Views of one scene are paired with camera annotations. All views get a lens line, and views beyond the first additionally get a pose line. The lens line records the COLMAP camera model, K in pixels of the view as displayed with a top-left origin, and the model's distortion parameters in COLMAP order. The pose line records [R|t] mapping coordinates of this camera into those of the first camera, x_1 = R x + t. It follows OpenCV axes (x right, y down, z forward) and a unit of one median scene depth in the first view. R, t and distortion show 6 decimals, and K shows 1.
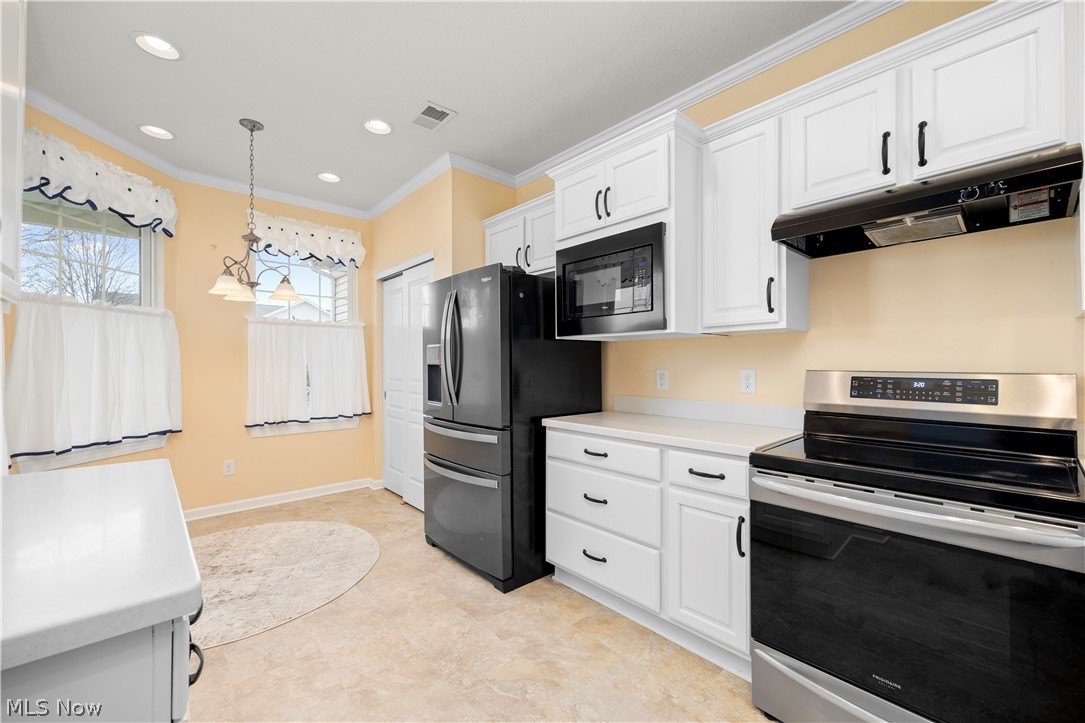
lens RADIAL K [[437.0, 0, 536.1], [0, 437.0, 363.5], [0, 0, 1]] dist [0.011197, -0.002260]
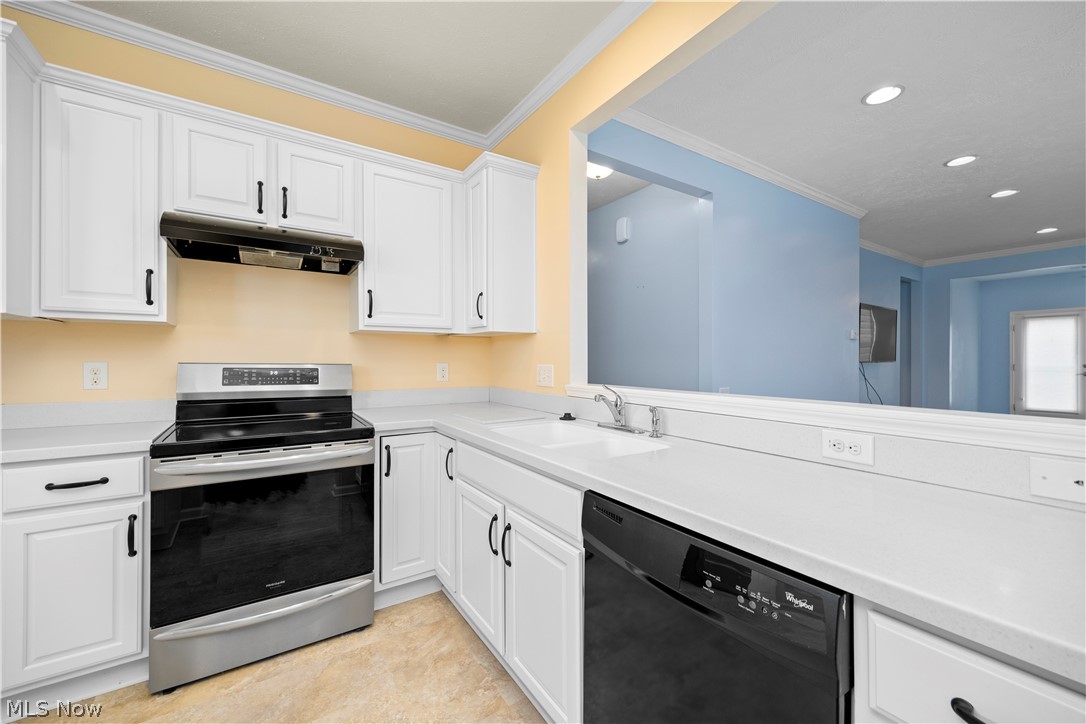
lens RADIAL K [[437.4, 0, 544.7], [0, 437.4, 360.6], [0, 0, 1]] dist [0.011197, -0.002260]
pose [[0.149202, 0.002252, 0.988804, -0.210052], [-0.007043, 0.999974, -0.001214, 0.003331], [-0.988782, -0.006783, 0.149214, -0.021652]]
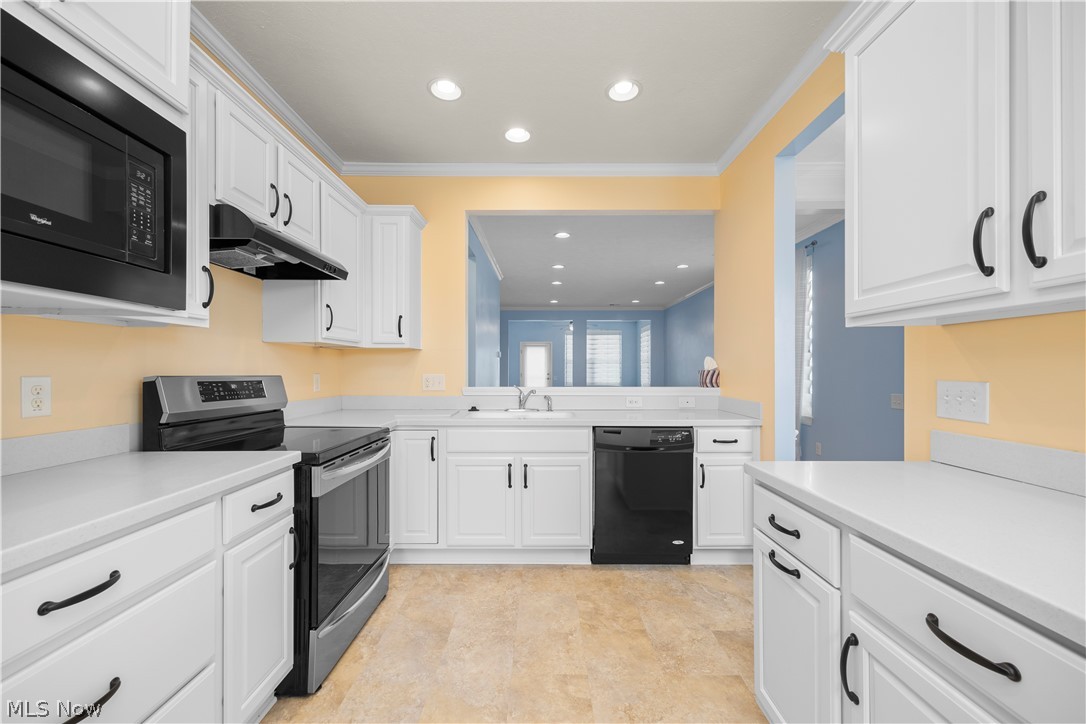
lens RADIAL K [[437.4, 0, 542.5], [0, 437.4, 374.3], [0, 0, 1]] dist [0.011197, -0.002260]
pose [[-0.755355, -0.006439, 0.655284, -0.336923], [-0.004469, 0.999979, 0.004674, 0.003095], [-0.655301, 0.000602, -0.755368, 0.804718]]
